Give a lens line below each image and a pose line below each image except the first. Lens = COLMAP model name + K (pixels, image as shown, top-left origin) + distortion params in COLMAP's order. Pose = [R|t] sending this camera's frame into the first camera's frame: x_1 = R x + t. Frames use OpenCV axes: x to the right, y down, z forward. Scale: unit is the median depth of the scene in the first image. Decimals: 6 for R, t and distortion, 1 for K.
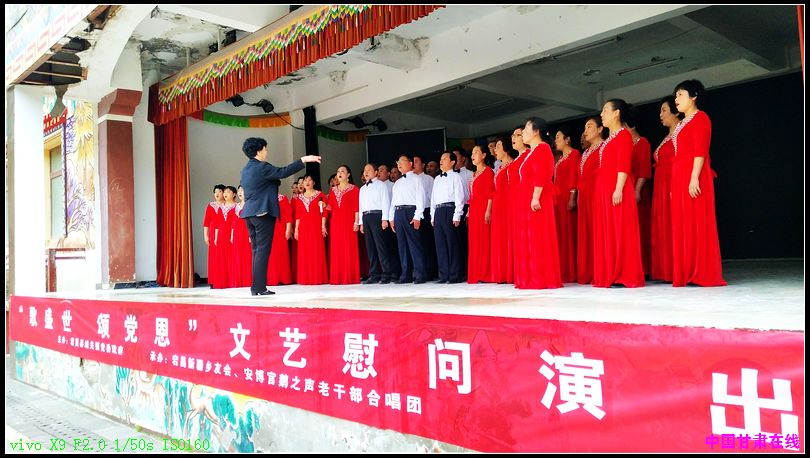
lens RADIAL K [[644.9, 0, 412.2], [0, 644.9, 230.3], [0, 0, 1]] dist [0.096985, -0.126846]
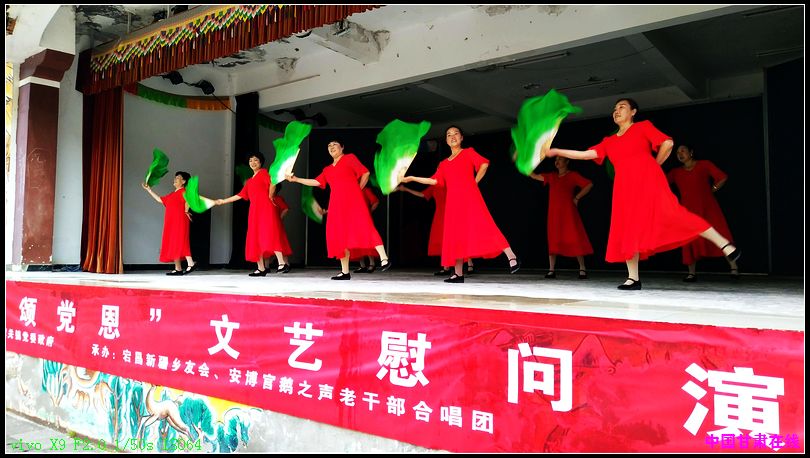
lens RADIAL K [[604.2, 0, 410.7], [0, 604.2, 229.4], [0, 0, 1]] dist [0.098087, -0.138694]
pose [[0.985198, 0.058307, 0.161199, -0.145740], [-0.056908, 0.998291, -0.013287, 0.026404], [-0.161698, 0.003917, 0.986833, 0.162175]]
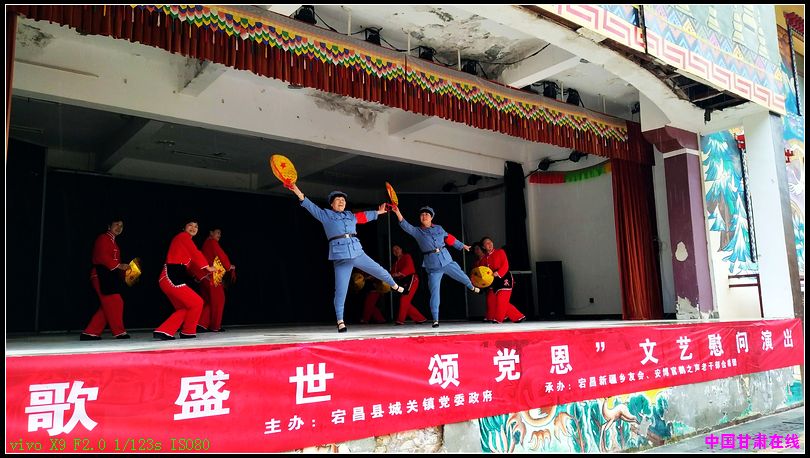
lens RADIAL K [[604.2, 0, 410.7], [0, 604.2, 229.4], [0, 0, 1]] dist [0.098087, -0.138694]
pose [[0.099196, 0.181184, 0.978434, -1.483965], [-0.022467, 0.983440, -0.179833, 0.143888], [-0.994814, -0.004143, 0.101624, 1.233703]]
